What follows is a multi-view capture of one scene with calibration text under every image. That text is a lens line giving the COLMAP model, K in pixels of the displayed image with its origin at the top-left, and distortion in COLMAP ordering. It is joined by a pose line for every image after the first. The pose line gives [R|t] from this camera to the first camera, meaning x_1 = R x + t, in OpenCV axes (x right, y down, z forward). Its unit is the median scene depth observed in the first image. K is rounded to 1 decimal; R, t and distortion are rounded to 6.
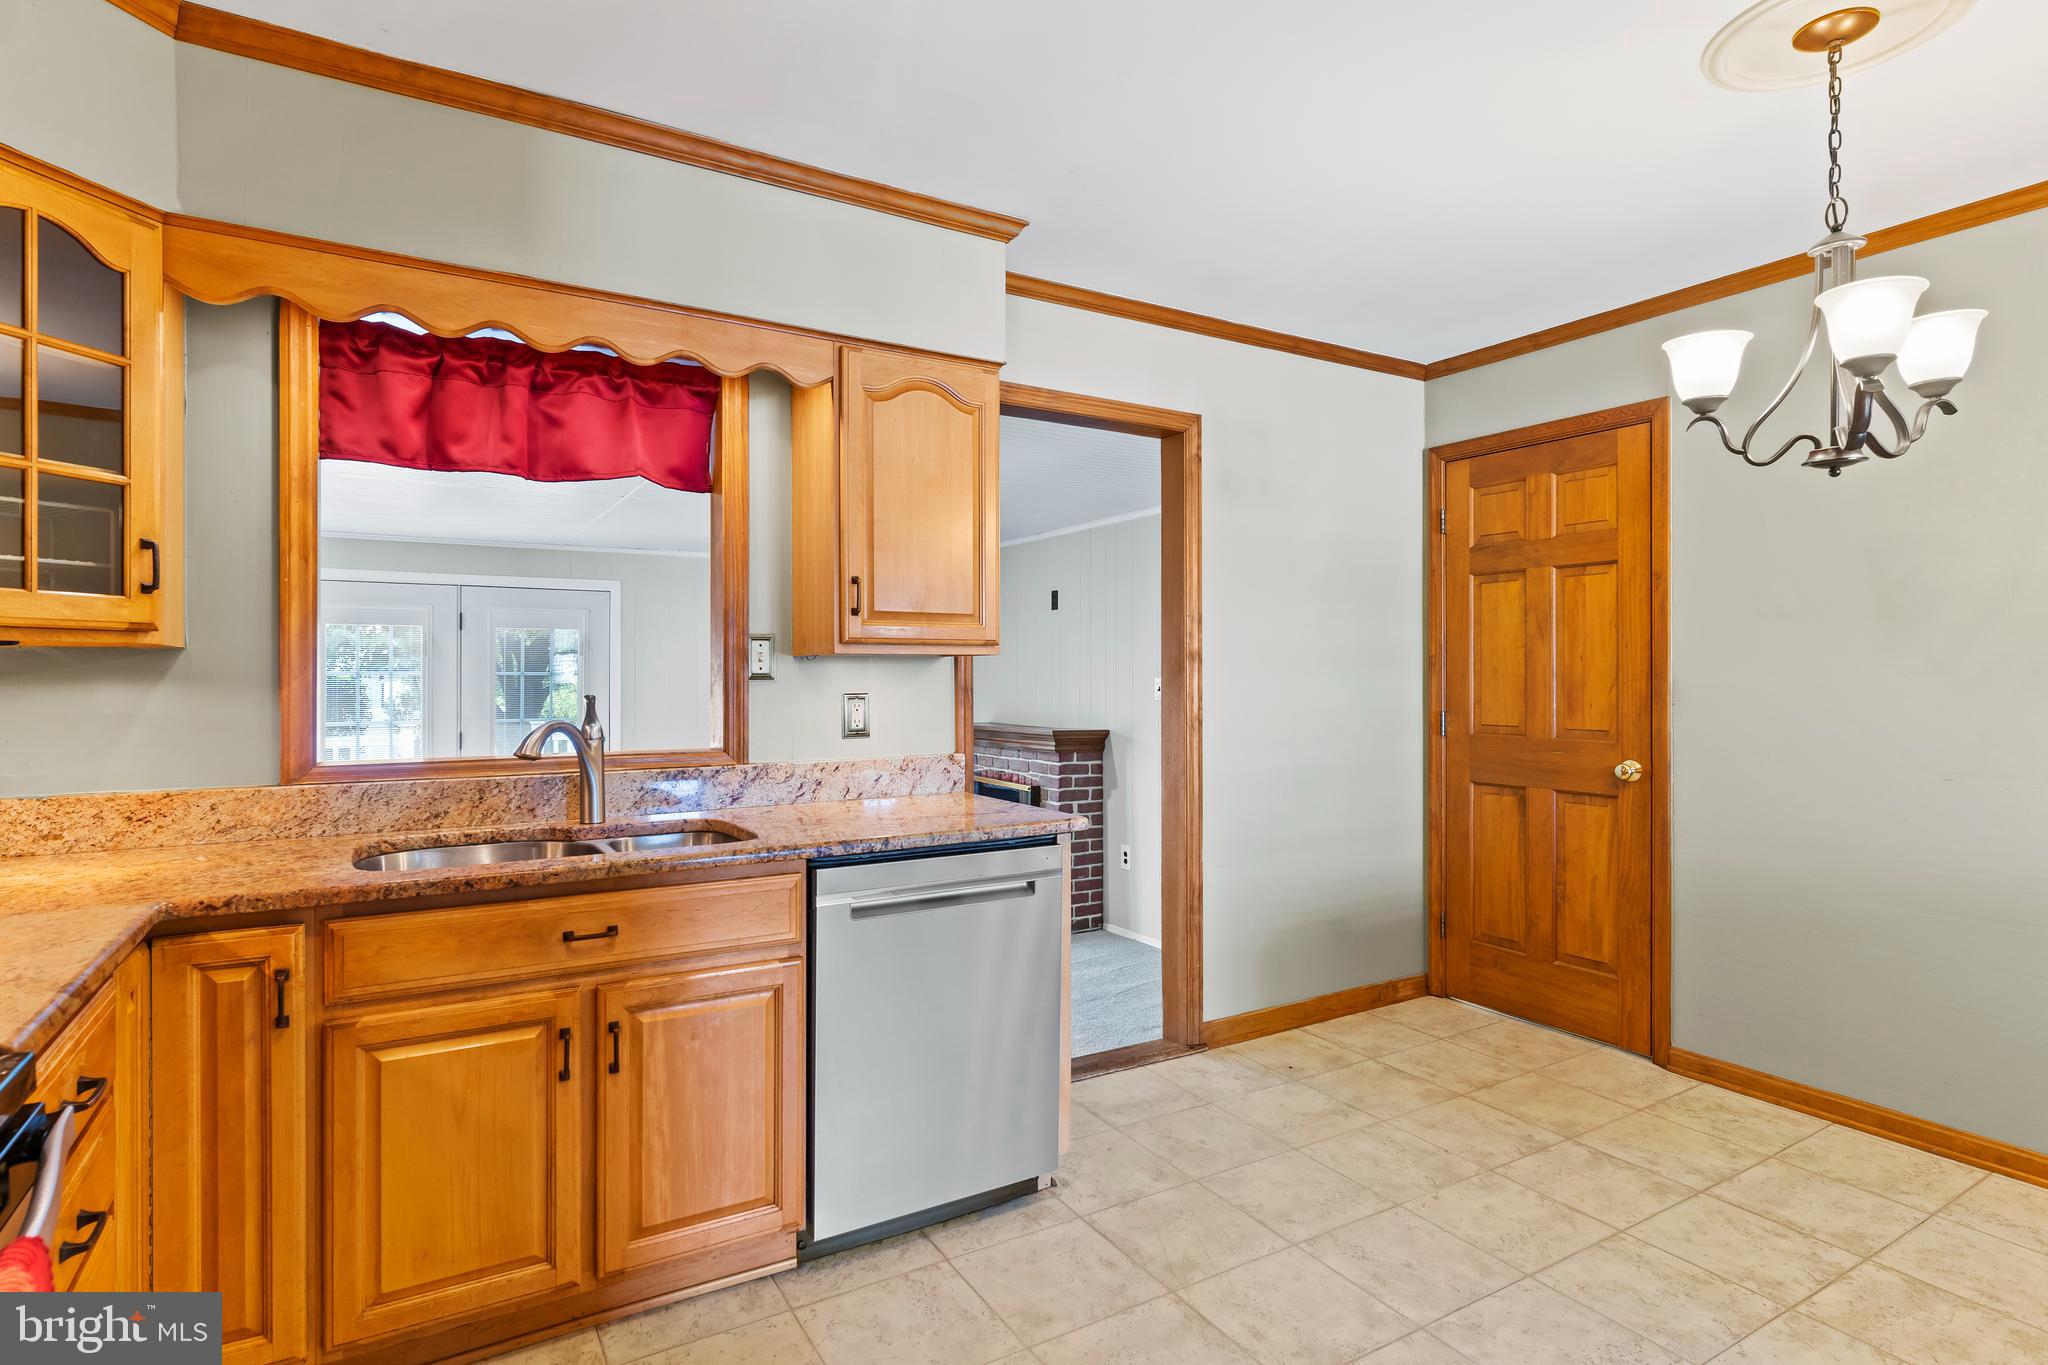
lens RADIAL K [[1021.7, 0, 964.9], [0, 1021.7, 682.9], [0, 0, 1]] dist [-0.017917, 0.000733]
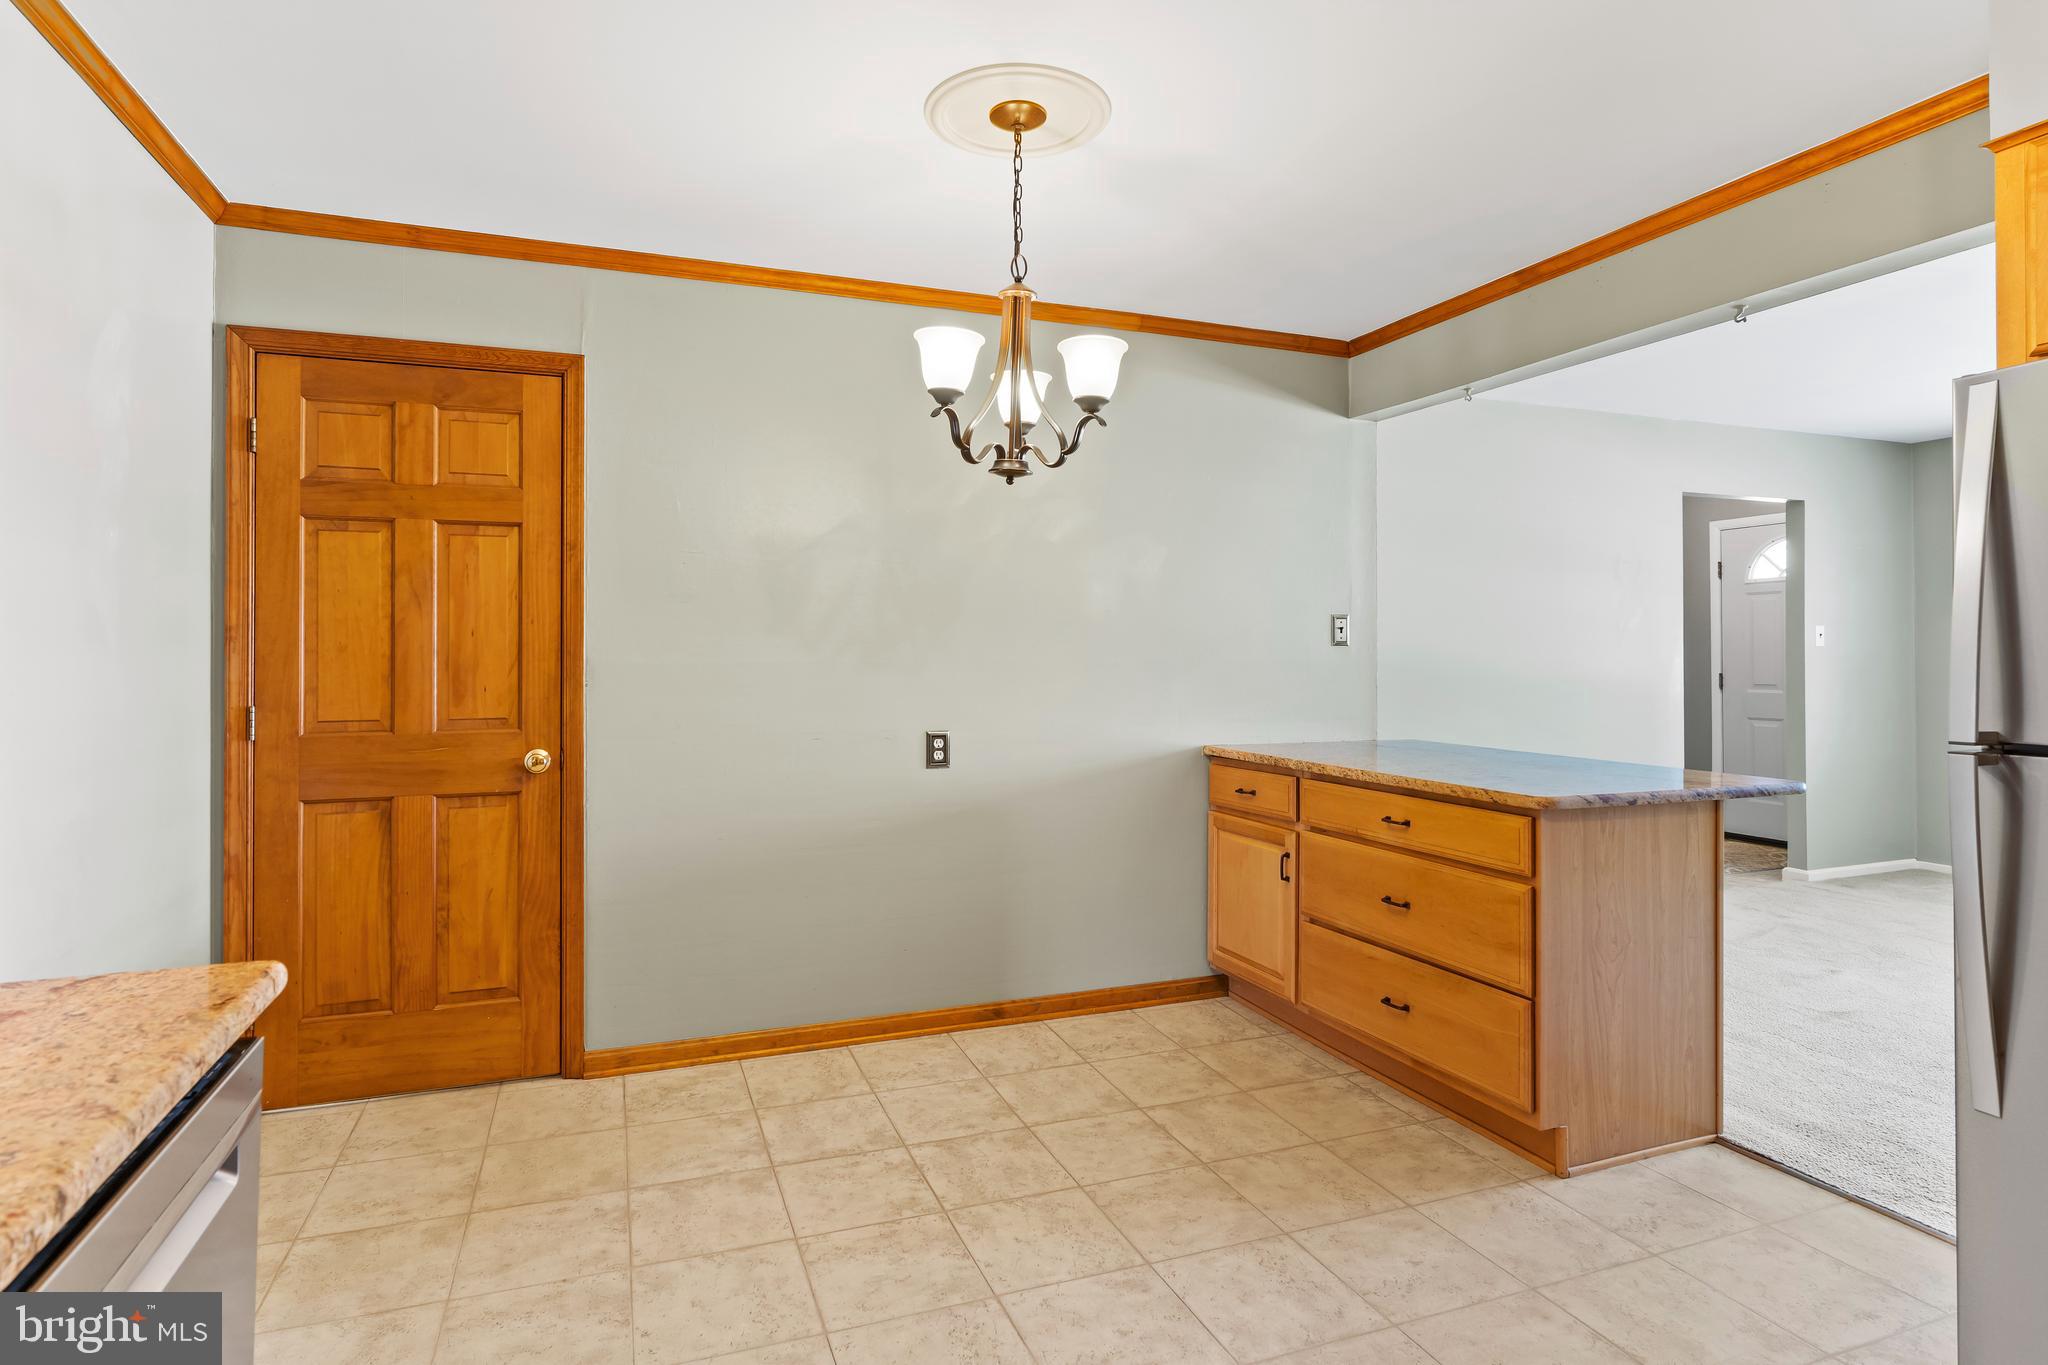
lens RADIAL K [[1075.6, 0, 1026.0], [0, 1075.6, 651.7], [0, 0, 1]] dist [-0.015214, 0.000544]
pose [[0.134923, 0.005015, 0.990843, -0.212938], [0.011141, 0.999916, -0.006578, 0.001298], [-0.990793, 0.011927, 0.134855, 0.432241]]
